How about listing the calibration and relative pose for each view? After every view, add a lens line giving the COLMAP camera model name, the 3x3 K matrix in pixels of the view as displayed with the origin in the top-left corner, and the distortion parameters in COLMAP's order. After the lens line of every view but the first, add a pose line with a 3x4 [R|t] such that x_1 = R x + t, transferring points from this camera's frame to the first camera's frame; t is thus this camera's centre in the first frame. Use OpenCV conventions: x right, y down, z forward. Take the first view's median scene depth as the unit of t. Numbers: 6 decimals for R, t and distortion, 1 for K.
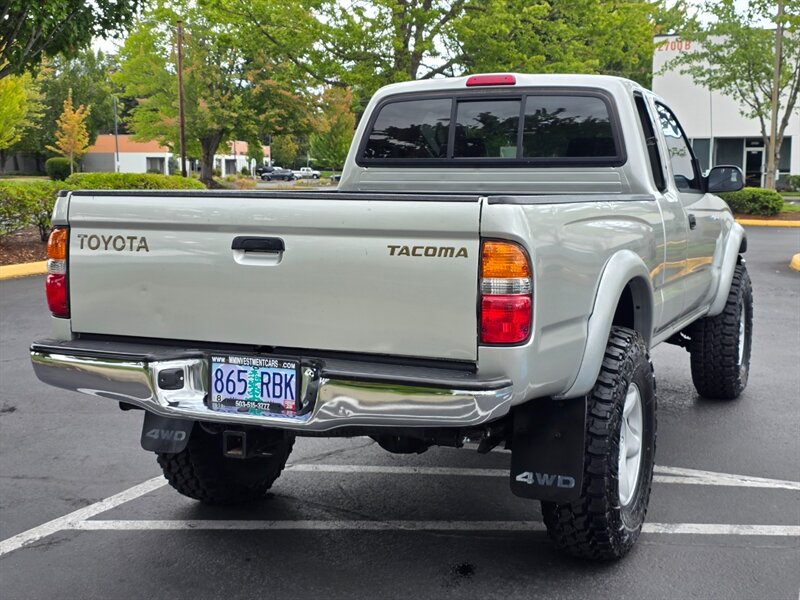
lens RADIAL K [[1100.0, 0, 399.1], [0, 1100.0, 308.6], [0, 0, 1]] dist [0.179859, -0.516804]
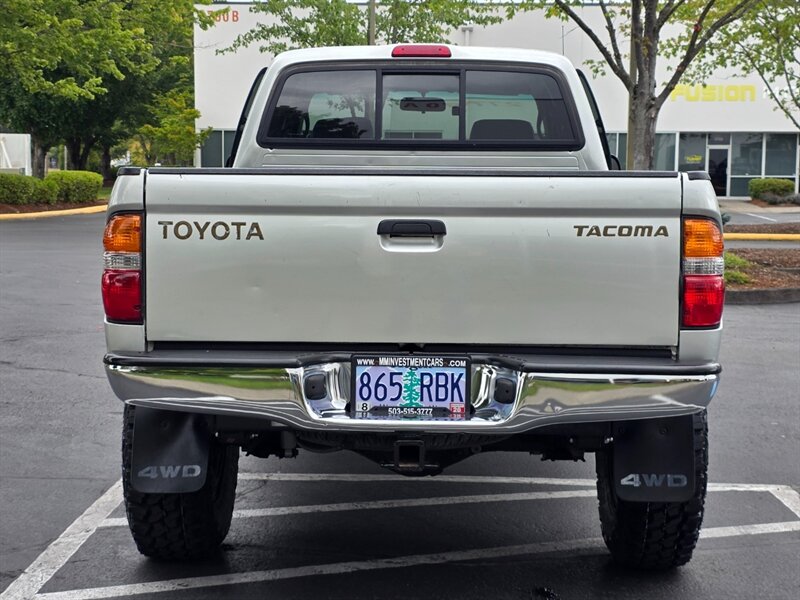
lens RADIAL K [[1415.6, 0, 389.0], [0, 1415.6, 301.1], [0, 0, 1]] dist [0.219894, -0.819771]
pose [[0.927006, -0.028418, 0.373968, -0.560827], [0.040374, 0.998892, -0.024176, 0.026127], [-0.372866, 0.037510, 0.927127, -0.037386]]
